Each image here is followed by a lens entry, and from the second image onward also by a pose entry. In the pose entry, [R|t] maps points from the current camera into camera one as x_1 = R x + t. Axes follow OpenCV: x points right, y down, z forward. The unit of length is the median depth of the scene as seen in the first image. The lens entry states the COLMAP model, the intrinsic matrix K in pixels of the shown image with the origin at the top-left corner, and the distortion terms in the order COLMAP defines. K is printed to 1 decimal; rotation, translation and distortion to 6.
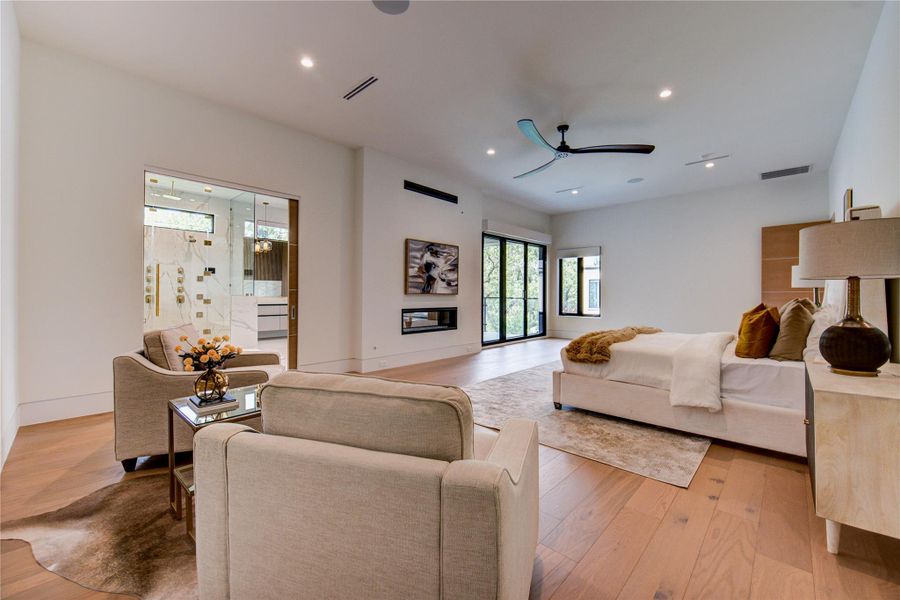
lens RADIAL K [[366.3, 0, 450.3], [0, 366.3, 297.0], [0, 0, 1]] dist [-0.000803, -0.000035]
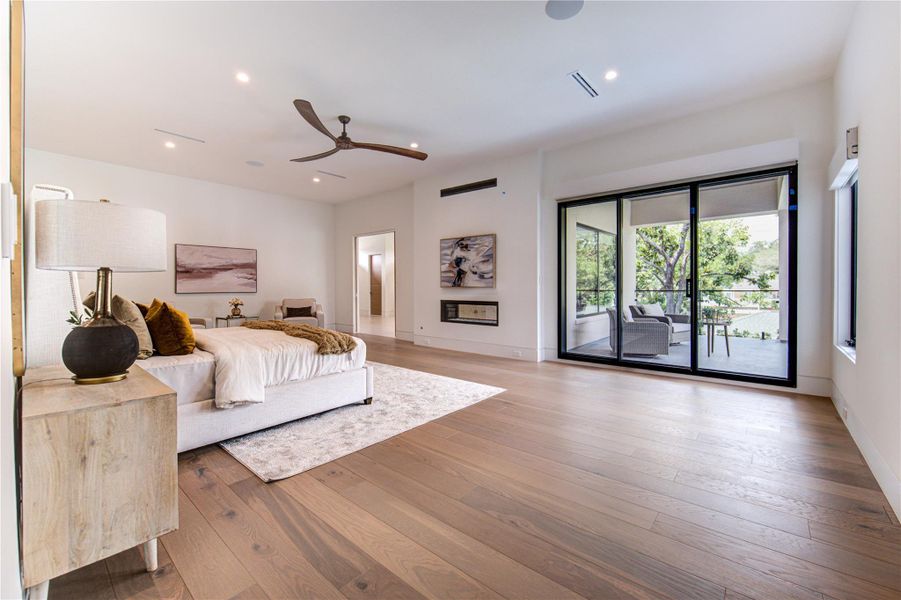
lens RADIAL K [[366.7, 0, 450.2], [0, 366.7, 293.1], [0, 0, 1]] dist [-0.000803, -0.000035]
pose [[0.055549, 0.017889, -0.998296, 0.982654], [-0.000103, 0.999840, 0.017911, -0.009561], [0.998456, -0.000892, 0.055542, 0.901143]]
